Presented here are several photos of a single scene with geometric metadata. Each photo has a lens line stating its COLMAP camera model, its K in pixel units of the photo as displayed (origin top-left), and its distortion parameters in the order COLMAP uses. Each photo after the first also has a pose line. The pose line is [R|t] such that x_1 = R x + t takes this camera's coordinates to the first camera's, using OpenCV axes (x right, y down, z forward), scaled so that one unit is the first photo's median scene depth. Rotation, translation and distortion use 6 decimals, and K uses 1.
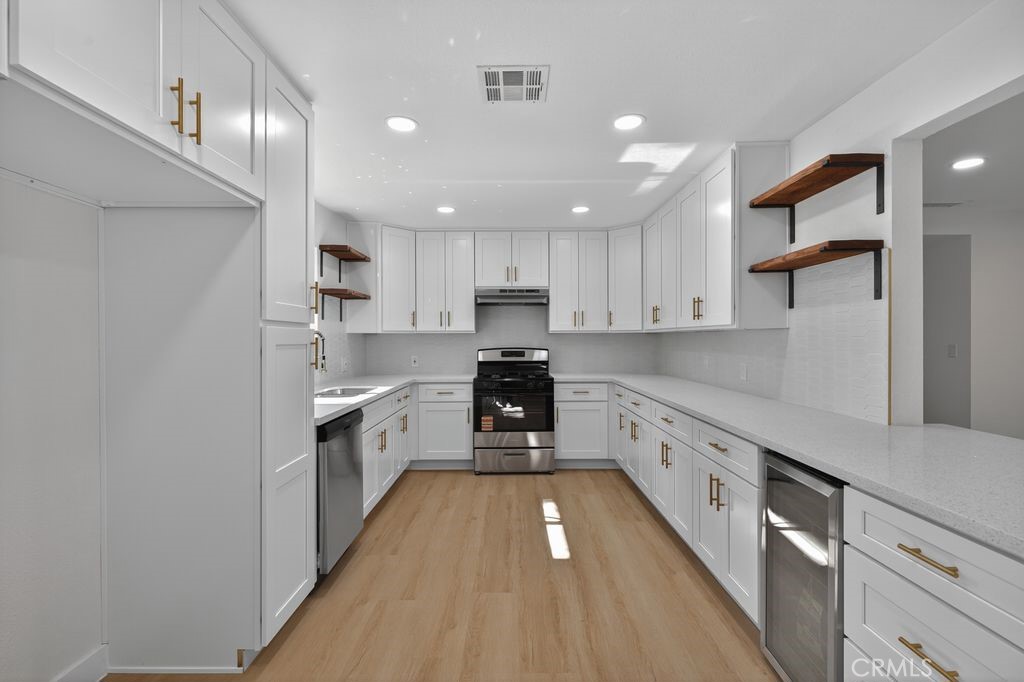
lens RADIAL K [[467.7, 0, 508.3], [0, 467.7, 340.5], [0, 0, 1]] dist [-0.001767, -0.000687]
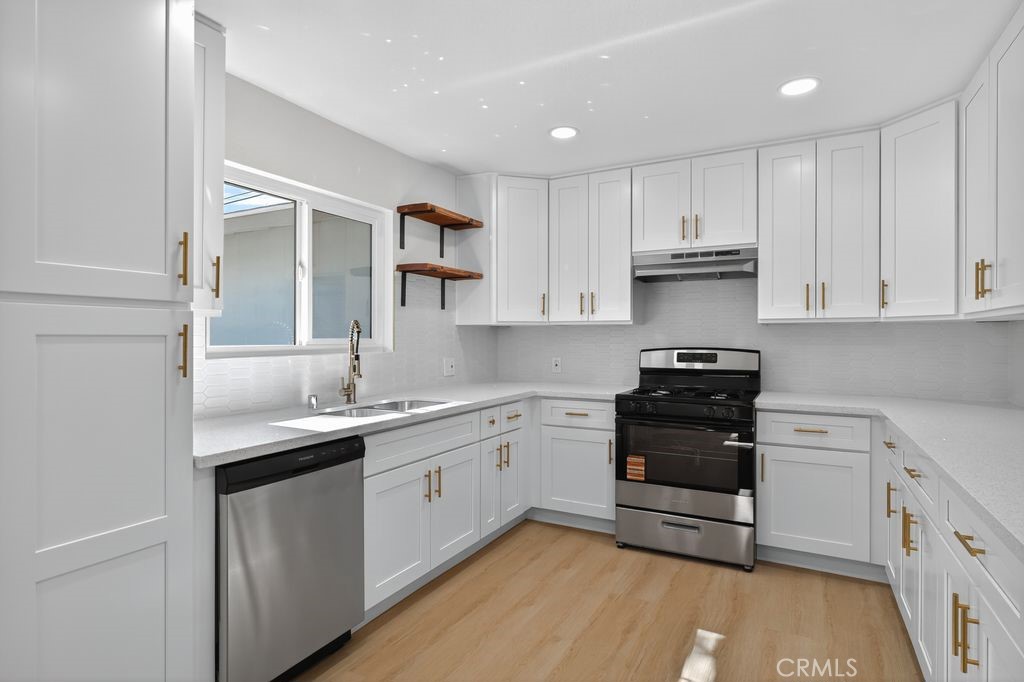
lens RADIAL K [[544.9, 0, 493.3], [0, 544.9, 339.9], [0, 0, 1]] dist [-0.003266, 0.000453]
pose [[0.880156, 0.006523, -0.474640, 0.126956], [-0.004937, 0.999977, 0.004589, 0.003691], [0.474659, -0.001696, 0.880168, 0.261514]]
